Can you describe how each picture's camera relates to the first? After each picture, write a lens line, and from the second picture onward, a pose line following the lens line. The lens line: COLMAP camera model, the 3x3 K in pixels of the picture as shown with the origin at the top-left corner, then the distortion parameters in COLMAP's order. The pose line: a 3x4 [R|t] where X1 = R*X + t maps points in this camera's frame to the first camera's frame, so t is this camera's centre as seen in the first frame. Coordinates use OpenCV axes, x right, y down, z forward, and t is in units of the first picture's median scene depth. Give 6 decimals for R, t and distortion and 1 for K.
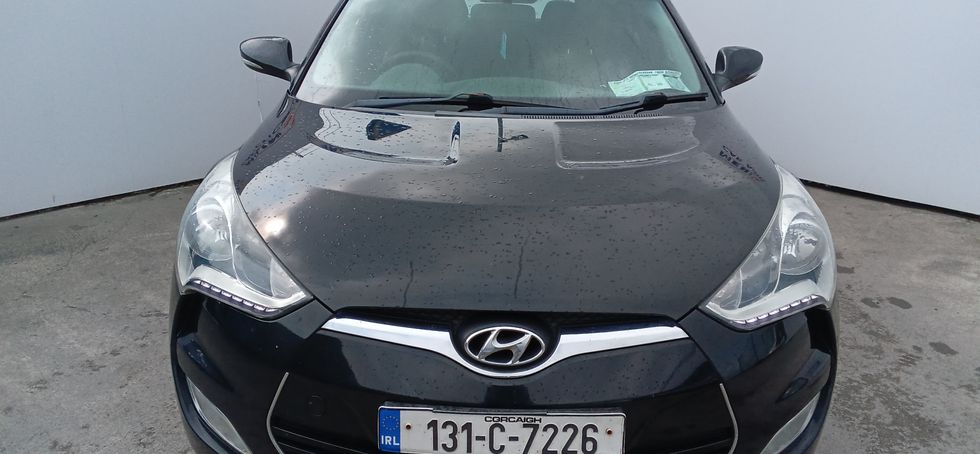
lens RADIAL K [[551.9, 0, 490.0], [0, 551.9, 227.0], [0, 0, 1]] dist [0.000738, 0.000069]
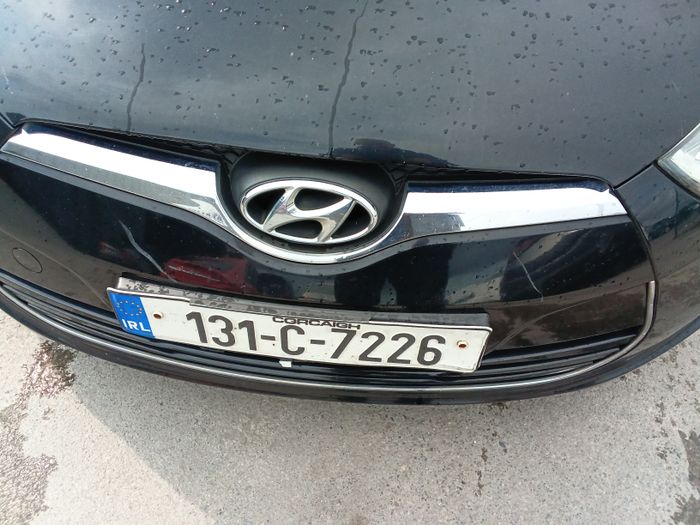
lens RADIAL K [[555.1, 0, 350.0], [0, 555.1, 262.5], [0, 0, 1]] dist [0.061086, -0.003442]
pose [[0.998092, 0.059374, 0.016968, 0.064386], [-0.059580, 0.853711, 0.517328, -0.047568], [0.016230, -0.517352, 0.855619, 0.472879]]
